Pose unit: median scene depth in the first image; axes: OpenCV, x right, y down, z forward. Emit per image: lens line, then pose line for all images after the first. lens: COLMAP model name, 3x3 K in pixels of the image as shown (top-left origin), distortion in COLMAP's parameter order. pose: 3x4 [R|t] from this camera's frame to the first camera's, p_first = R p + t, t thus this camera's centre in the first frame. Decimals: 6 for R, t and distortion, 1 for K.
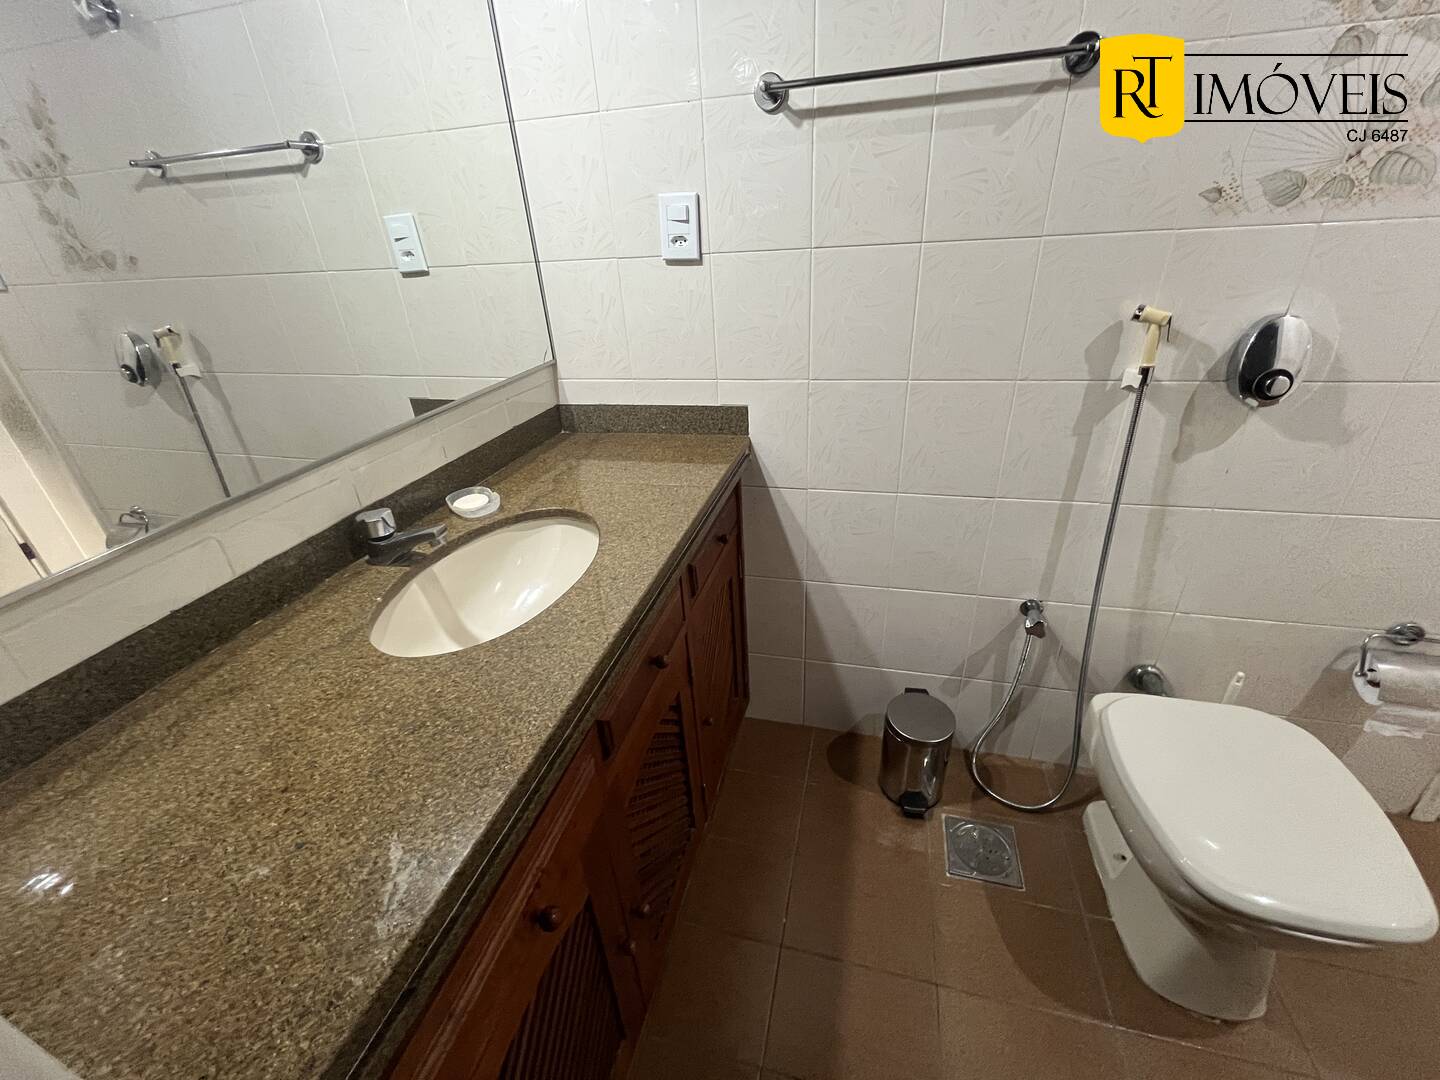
lens RADIAL K [[577.7, 0, 719.9], [0, 577.7, 539.0], [0, 0, 1]] dist [-0.002883, 0.000424]
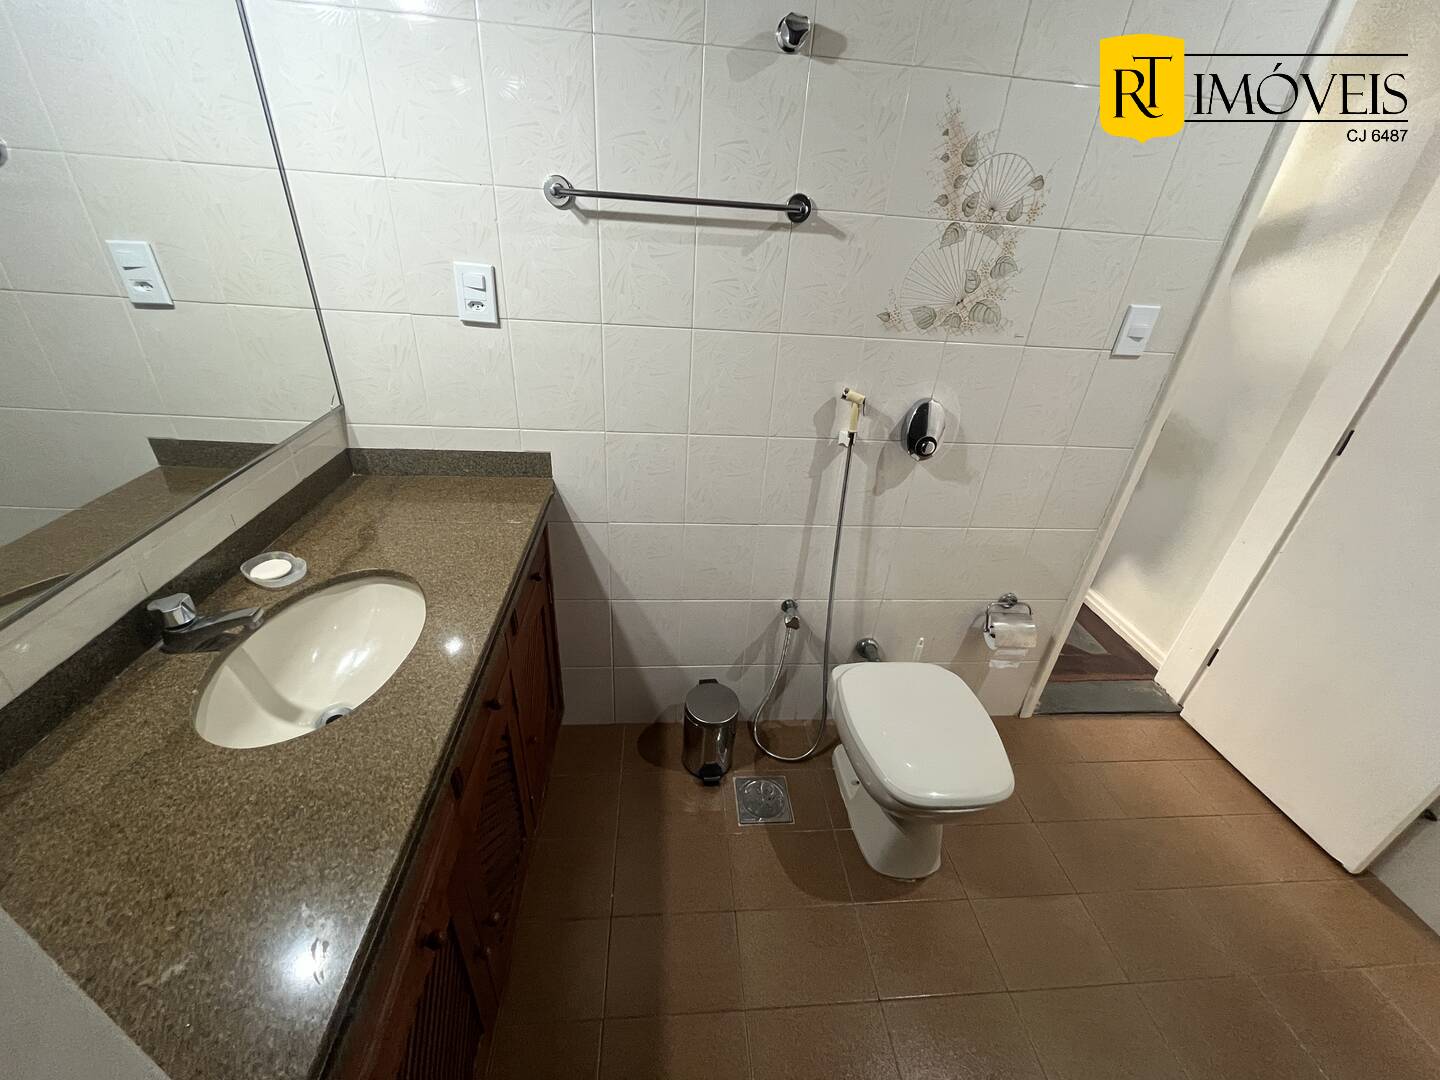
lens RADIAL K [[577.7, 0, 719.0], [0, 577.7, 539.0], [0, 0, 1]] dist [-0.002883, 0.000424]
pose [[0.935934, -0.063140, 0.346468, -0.049888], [0.052238, 0.997804, 0.040725, -0.108676], [-0.348279, -0.020017, 0.937177, -0.176183]]
